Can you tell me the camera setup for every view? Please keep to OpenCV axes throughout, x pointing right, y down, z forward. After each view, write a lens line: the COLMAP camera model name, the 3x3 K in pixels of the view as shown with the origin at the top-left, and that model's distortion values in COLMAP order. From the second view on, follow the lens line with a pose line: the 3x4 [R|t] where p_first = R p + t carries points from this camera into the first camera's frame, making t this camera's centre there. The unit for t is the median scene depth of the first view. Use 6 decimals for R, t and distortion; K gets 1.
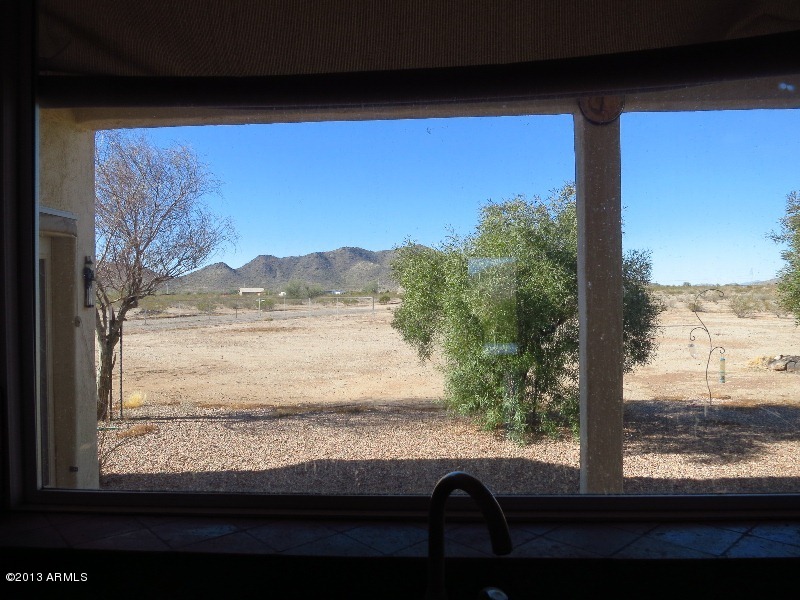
lens RADIAL K [[579.4, 0, 399.0], [0, 579.4, 301.3], [0, 0, 1]] dist [-0.038693, -0.000939]
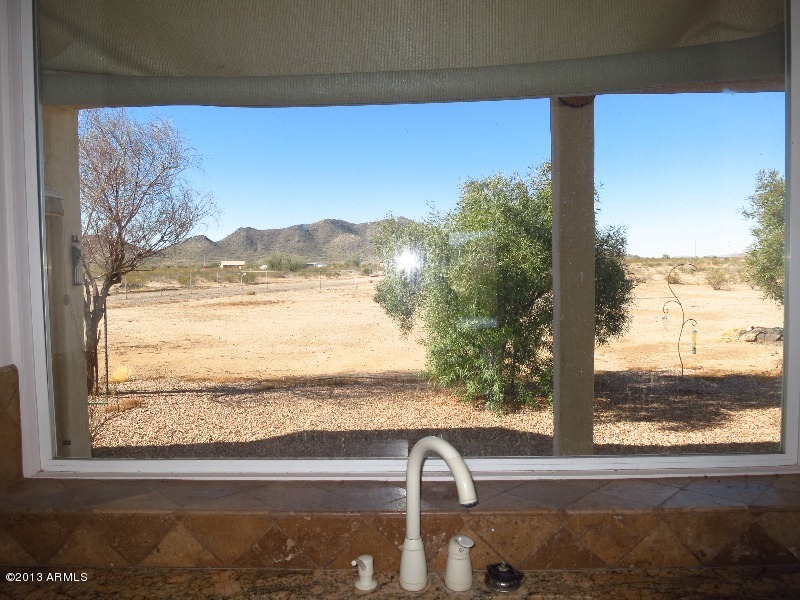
lens RADIAL K [[579.4, 0, 399.0], [0, 579.4, 301.3], [0, 0, 1]] dist [-0.038693, -0.000939]
pose [[0.999536, -0.004567, 0.030099, 0.000550], [0.003132, 0.998865, 0.047528, -0.003848], [-0.030282, -0.047412, 0.998416, -0.018147]]
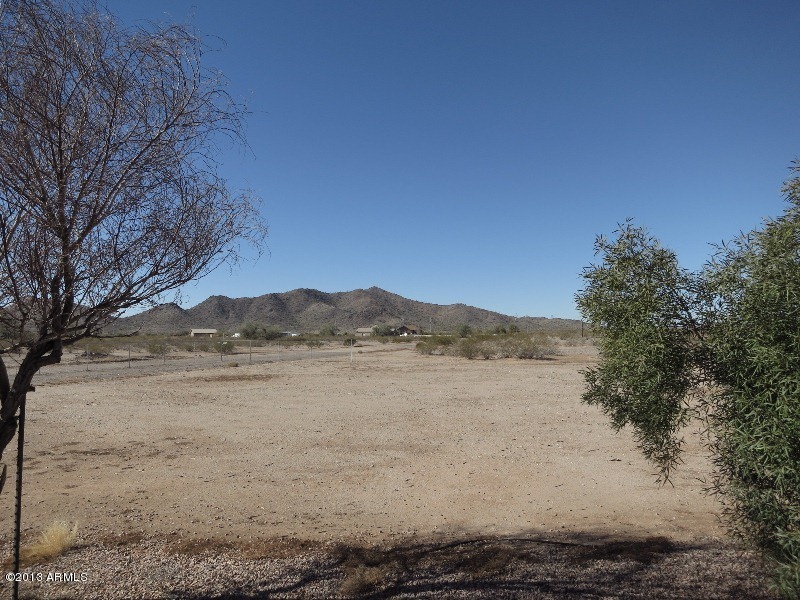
lens RADIAL K [[579.4, 0, 399.0], [0, 579.4, 301.3], [0, 0, 1]] dist [-0.038693, -0.000939]
pose [[0.996900, 0.009278, 0.078134, -0.218187], [-0.003560, 0.997326, -0.072997, -0.006485], [-0.078602, 0.072493, 0.994267, 0.515447]]
